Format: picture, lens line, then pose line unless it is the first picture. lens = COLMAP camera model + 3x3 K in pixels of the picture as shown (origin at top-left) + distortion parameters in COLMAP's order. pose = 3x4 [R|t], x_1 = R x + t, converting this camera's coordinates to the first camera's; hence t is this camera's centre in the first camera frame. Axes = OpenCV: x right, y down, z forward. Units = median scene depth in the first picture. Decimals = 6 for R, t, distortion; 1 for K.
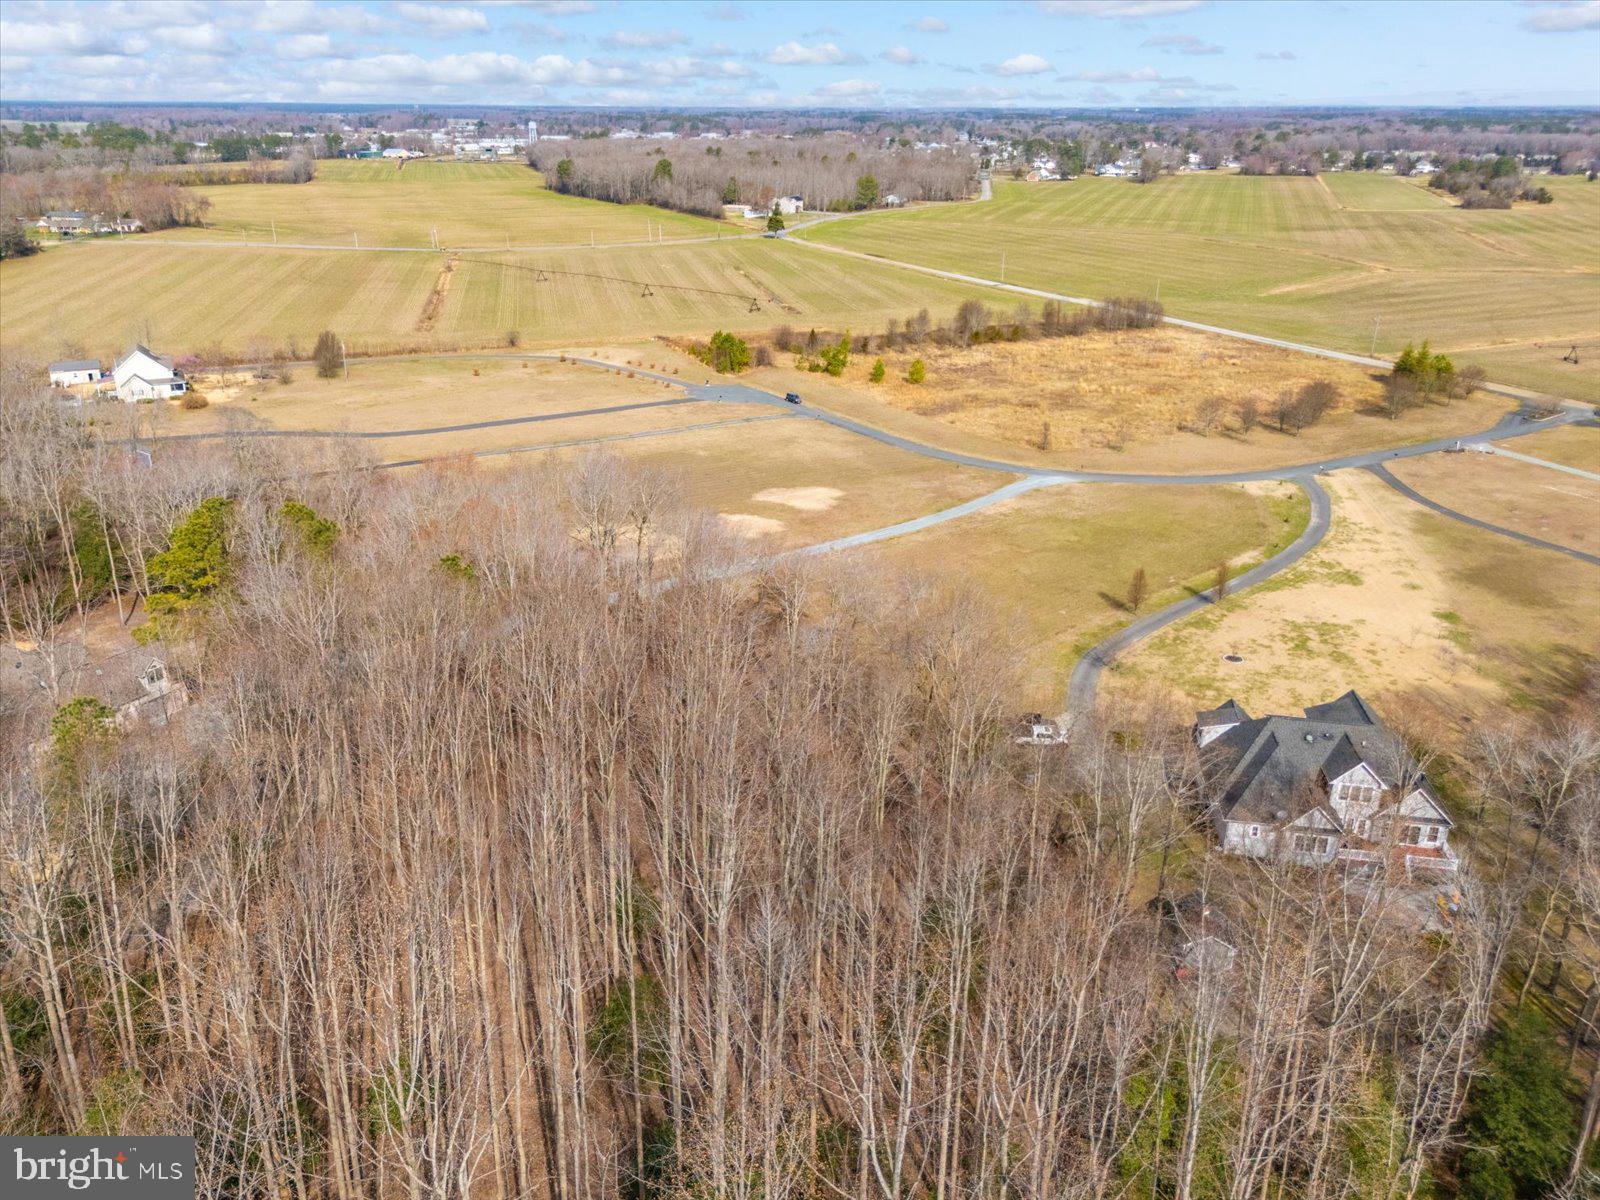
lens RADIAL K [[1186.3, 0, 787.3], [0, 1186.3, 598.5], [0, 0, 1]] dist [0.051820, -0.042193]
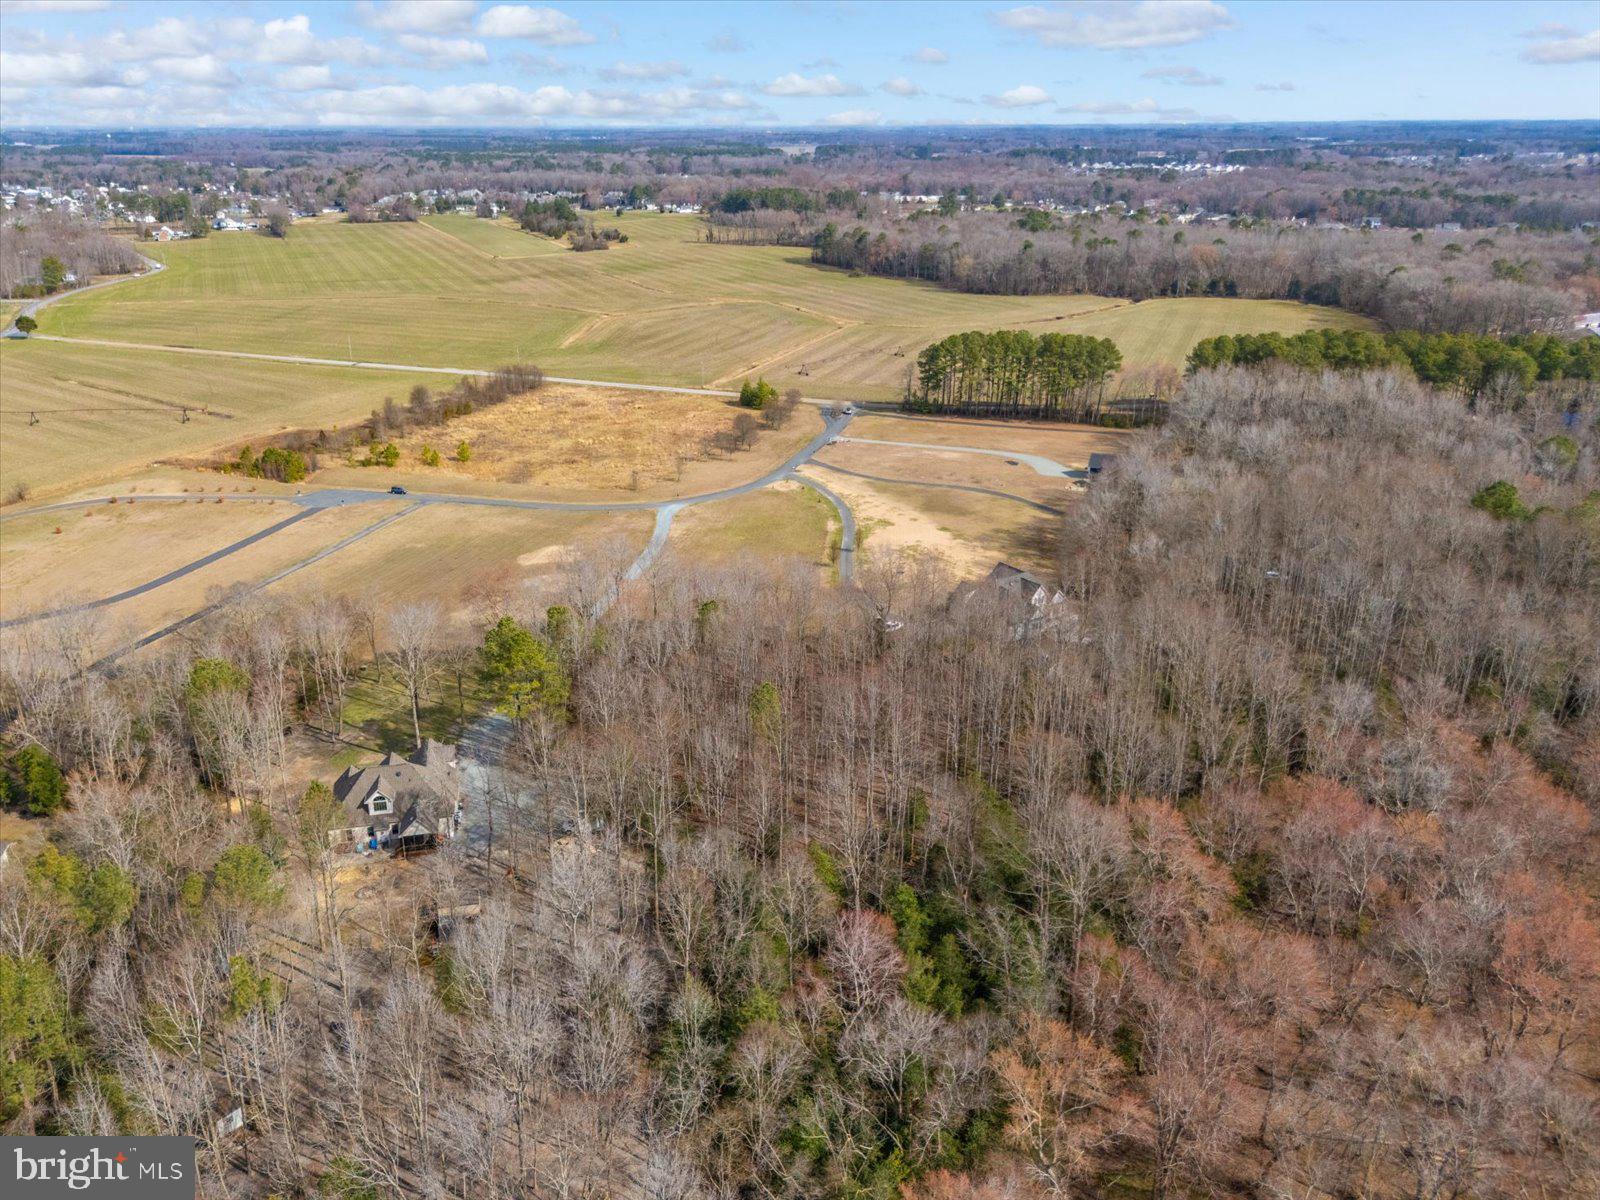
lens RADIAL K [[1239.1, 0, 800.0], [0, 1239.1, 600.0], [0, 0, 1]] dist [0.046610, -0.010429]
pose [[0.710953, -0.254395, 0.655613, -0.502257], [0.268200, 0.959899, 0.081627, -0.054184], [-0.650088, 0.117803, 0.750672, -0.166614]]
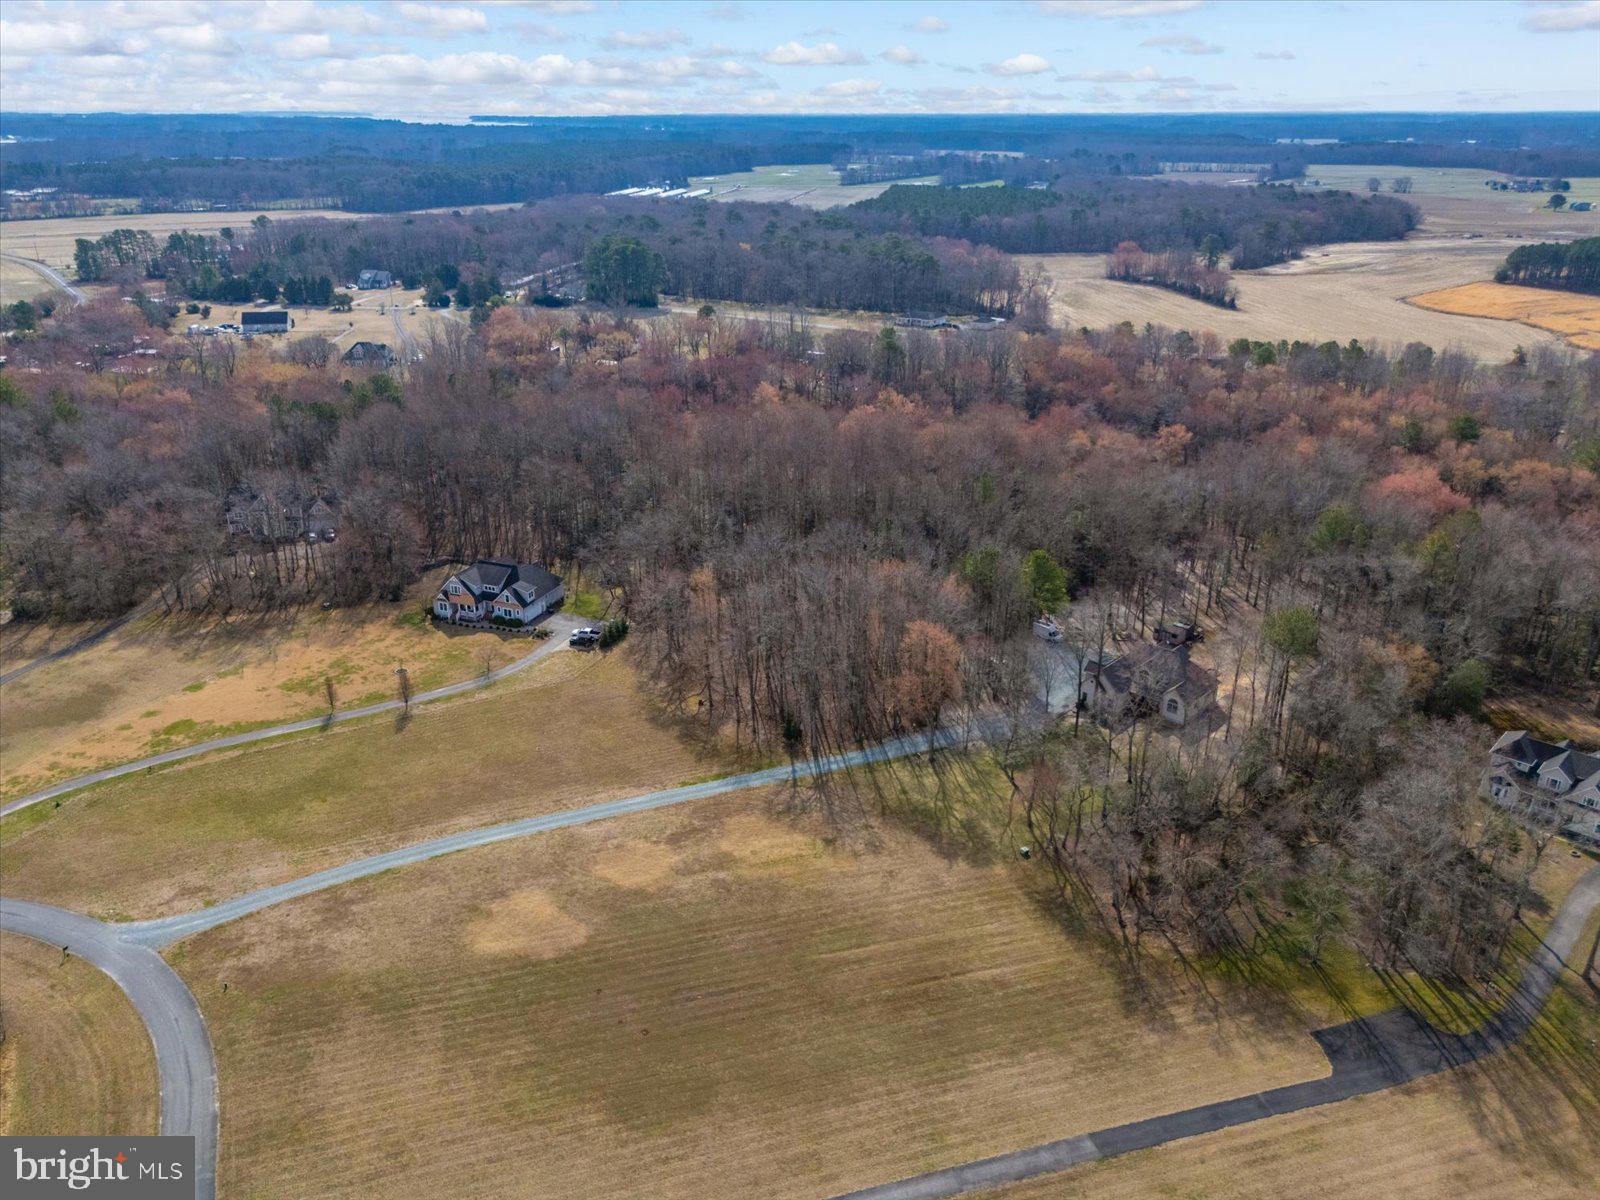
lens RADIAL K [[1188.9, 0, 767.8], [0, 1188.9, 597.3], [0, 0, 1]] dist [0.080037, -0.077860]
pose [[-0.975684, -0.085241, 0.201925, -0.184335], [0.081652, 0.713602, 0.695776, -0.508527], [-0.203403, 0.695346, -0.689291, 0.931126]]
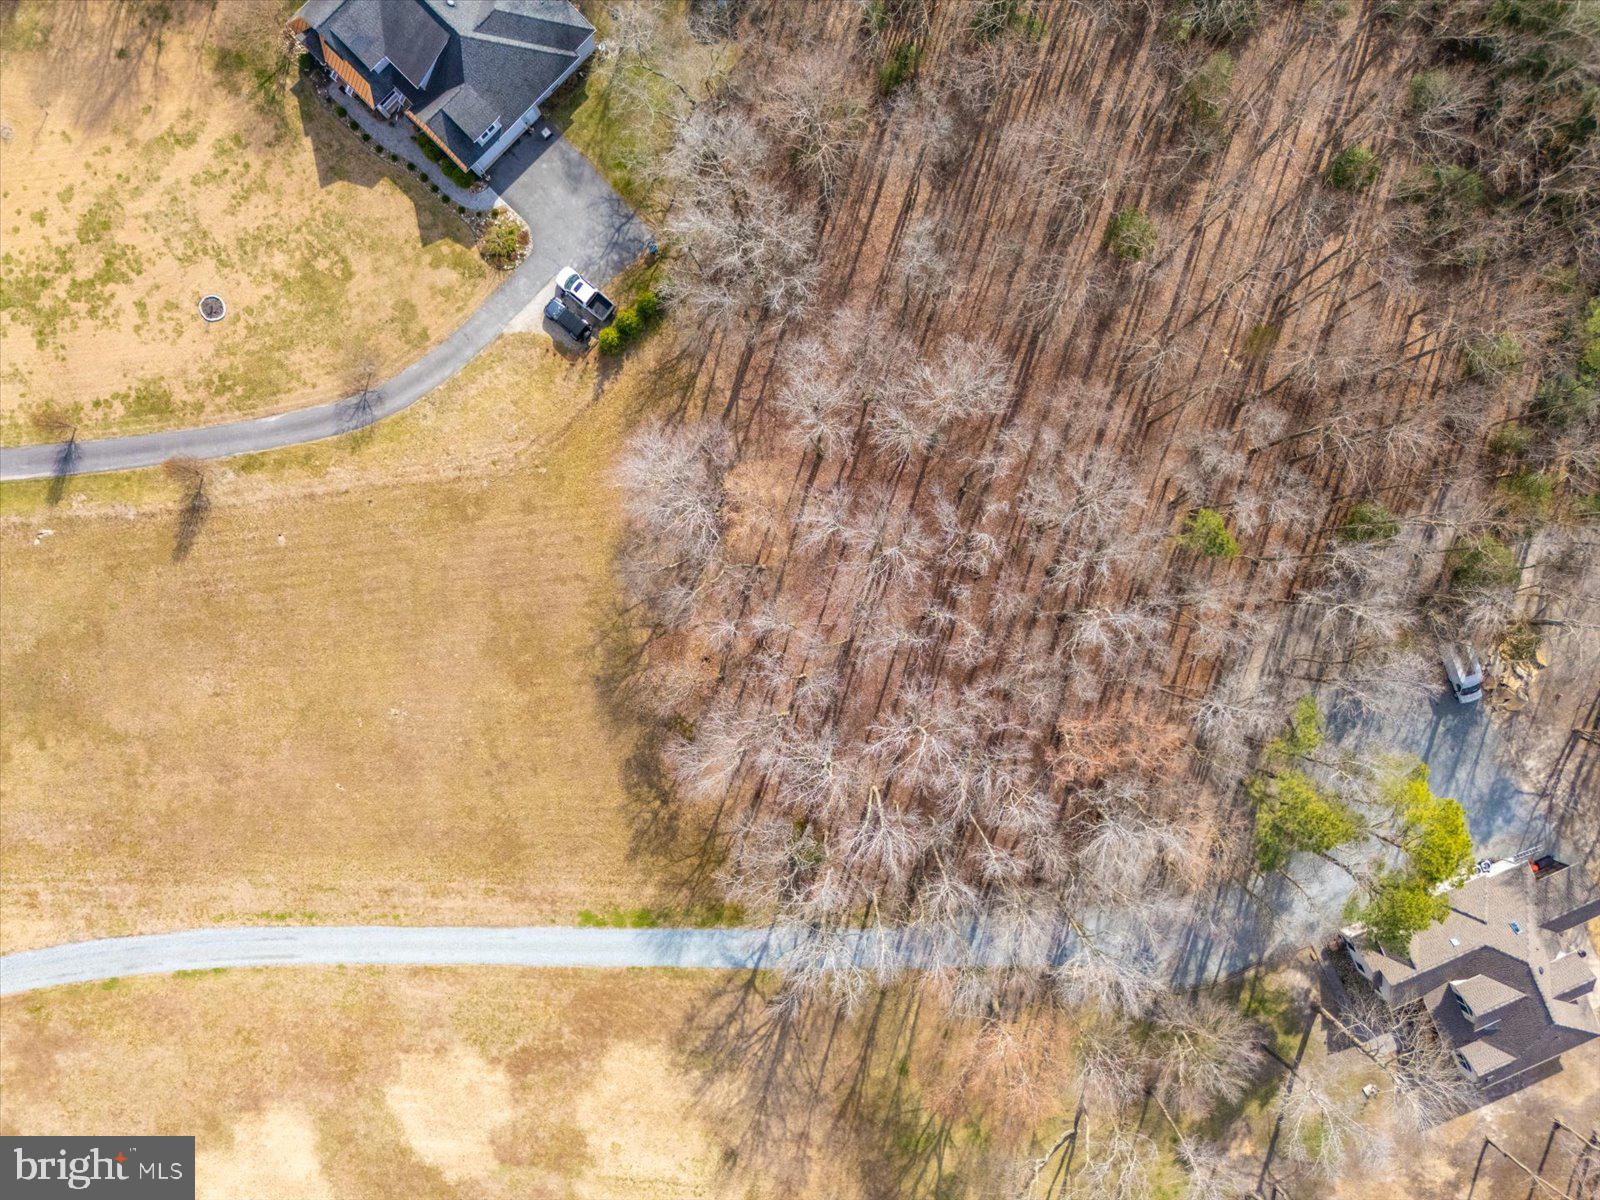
lens RADIAL K [[1186.3, 0, 787.3], [0, 1186.3, 598.5], [0, 0, 1]] dist [0.051820, -0.042193]
pose [[-0.816676, -0.576768, -0.019454, -0.010602], [0.206981, -0.324210, 0.923064, -0.319725], [-0.538701, 0.749818, 0.384154, 0.319014]]
